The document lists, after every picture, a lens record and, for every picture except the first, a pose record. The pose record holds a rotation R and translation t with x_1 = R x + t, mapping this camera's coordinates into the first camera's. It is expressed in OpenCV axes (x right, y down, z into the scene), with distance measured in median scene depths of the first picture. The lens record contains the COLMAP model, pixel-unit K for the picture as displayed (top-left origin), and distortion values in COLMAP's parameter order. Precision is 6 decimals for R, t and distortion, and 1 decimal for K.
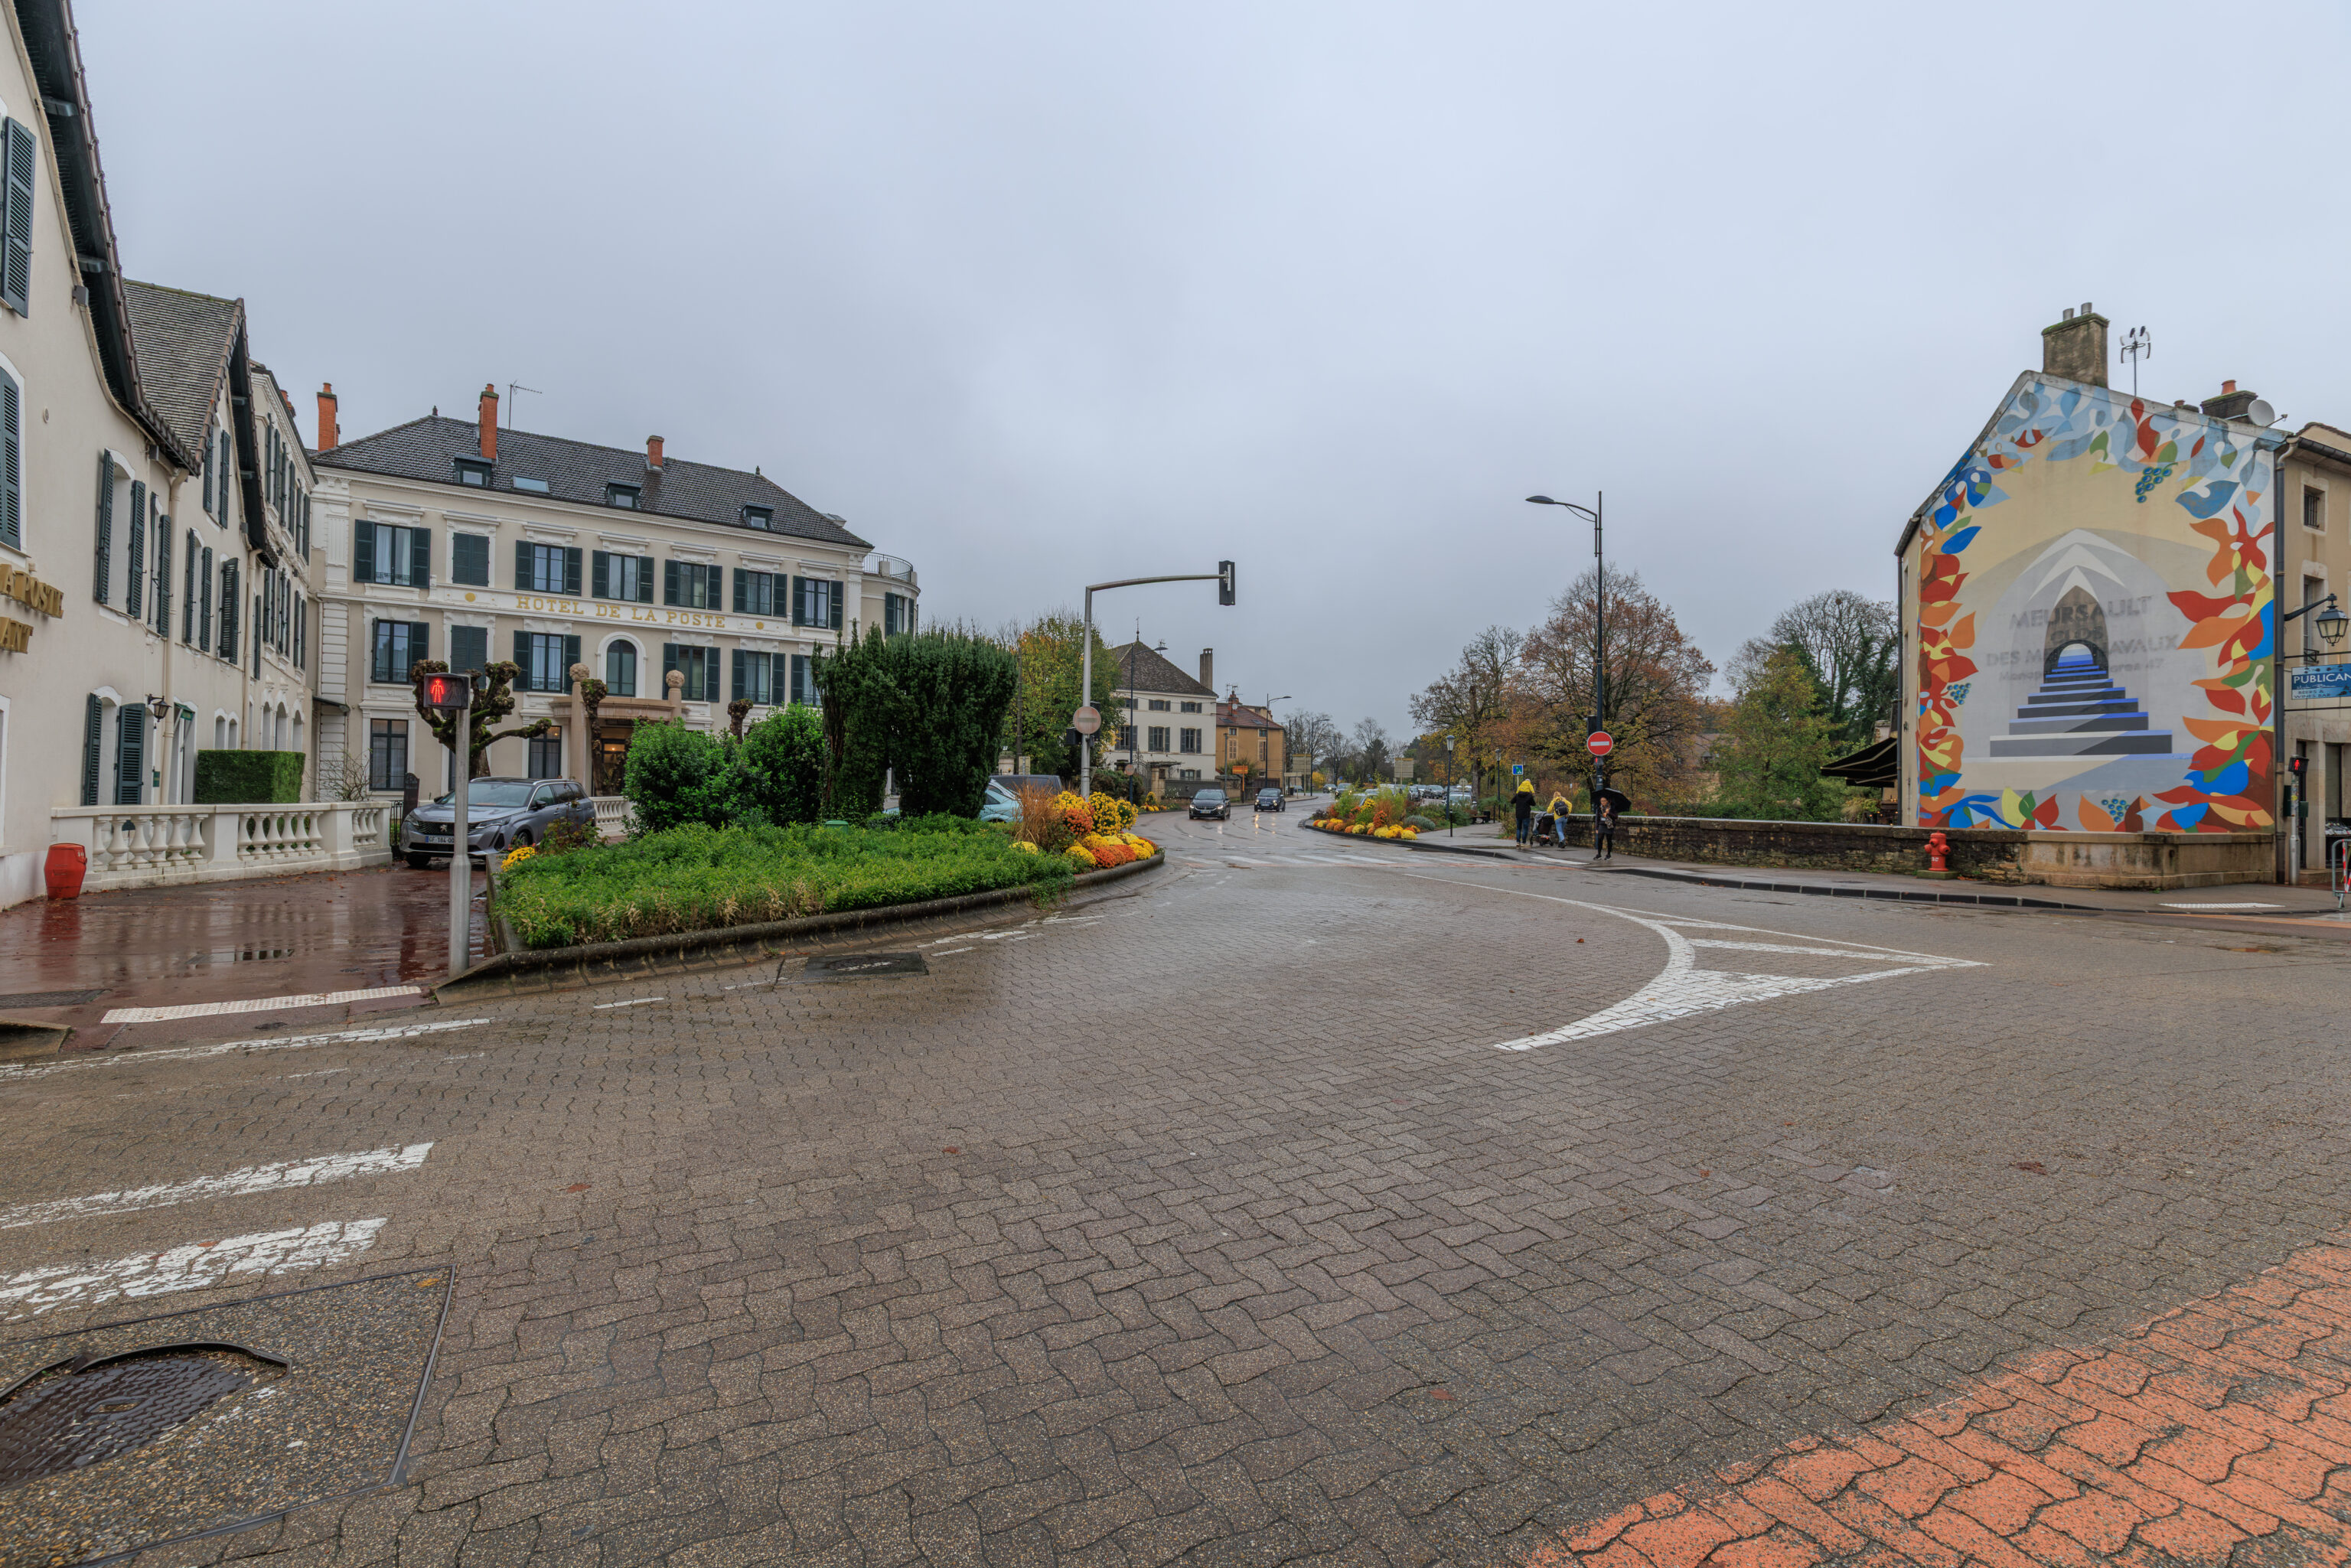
lens RADIAL K [[1052.6, 0, 1172.4], [0, 1052.6, 775.0], [0, 0, 1]] dist [0.001108, -0.000112]
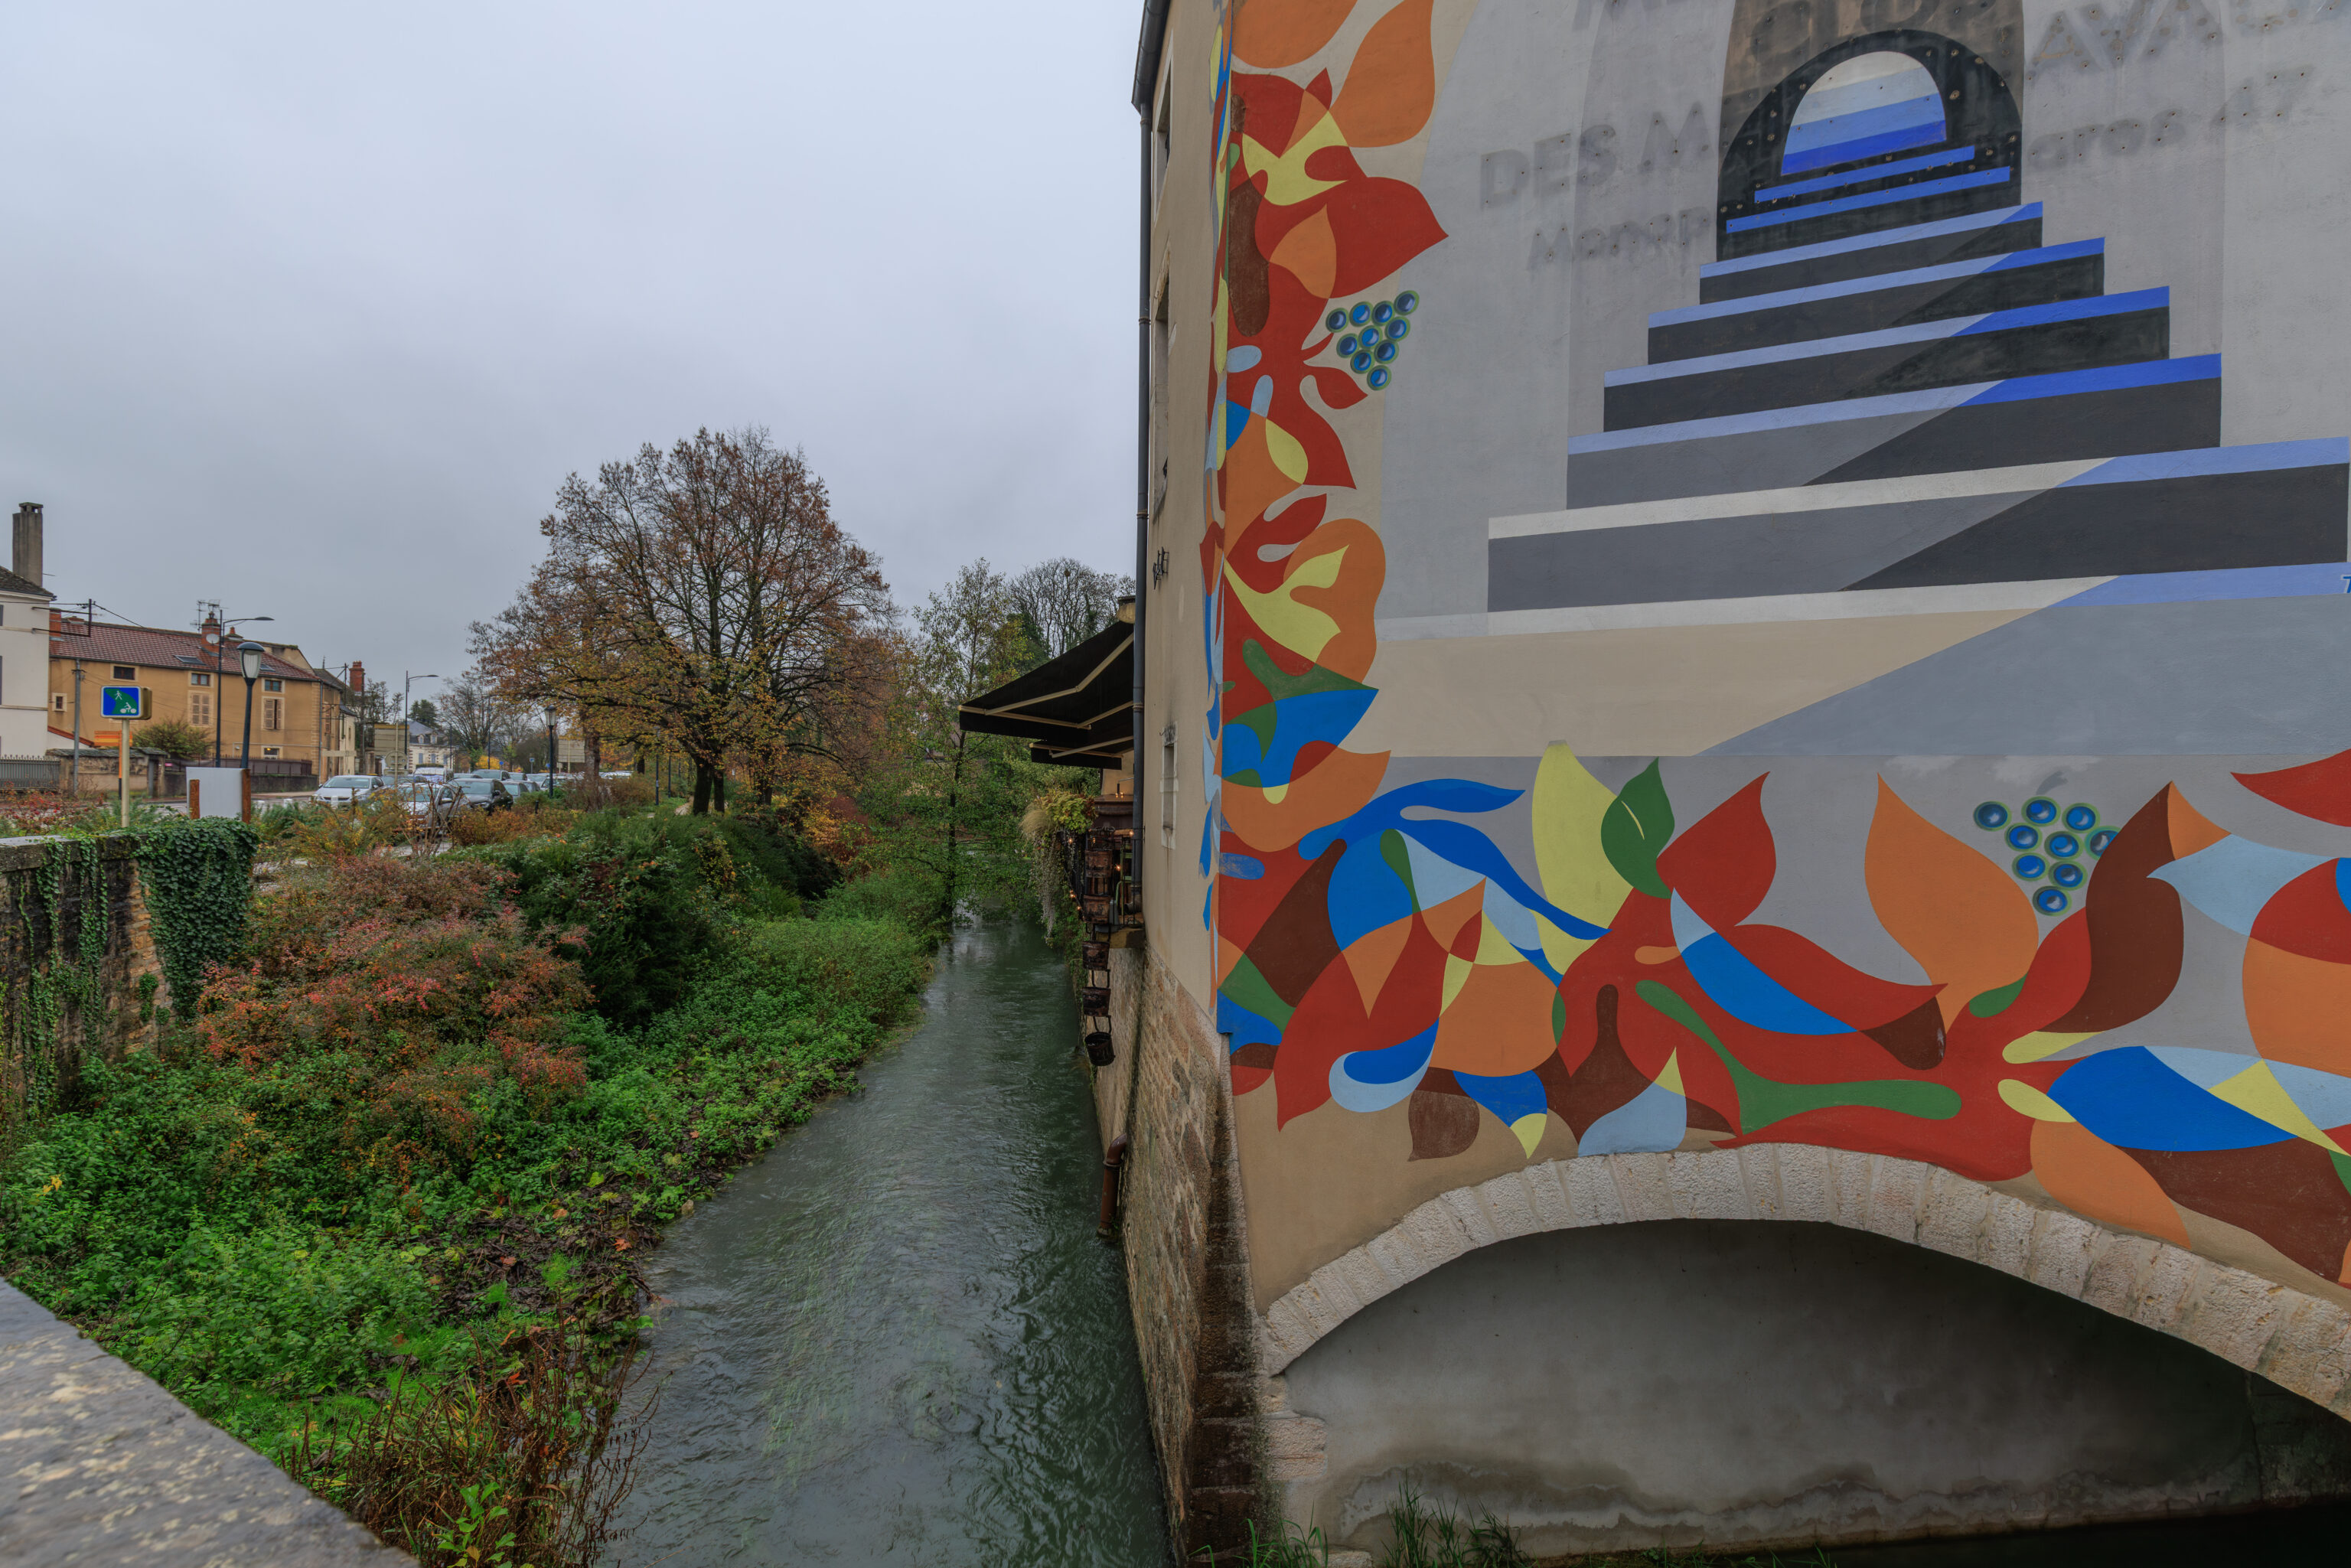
lens RADIAL K [[1052.6, 0, 1174.6], [0, 1052.6, 782.6], [0, 0, 1]] dist [0.001108, -0.000112]
pose [[0.791132, -0.000010, 0.611646, 0.575133], [-0.009906, 0.999869, 0.012828, 0.016854], [-0.611566, -0.016207, 0.791028, 0.847484]]
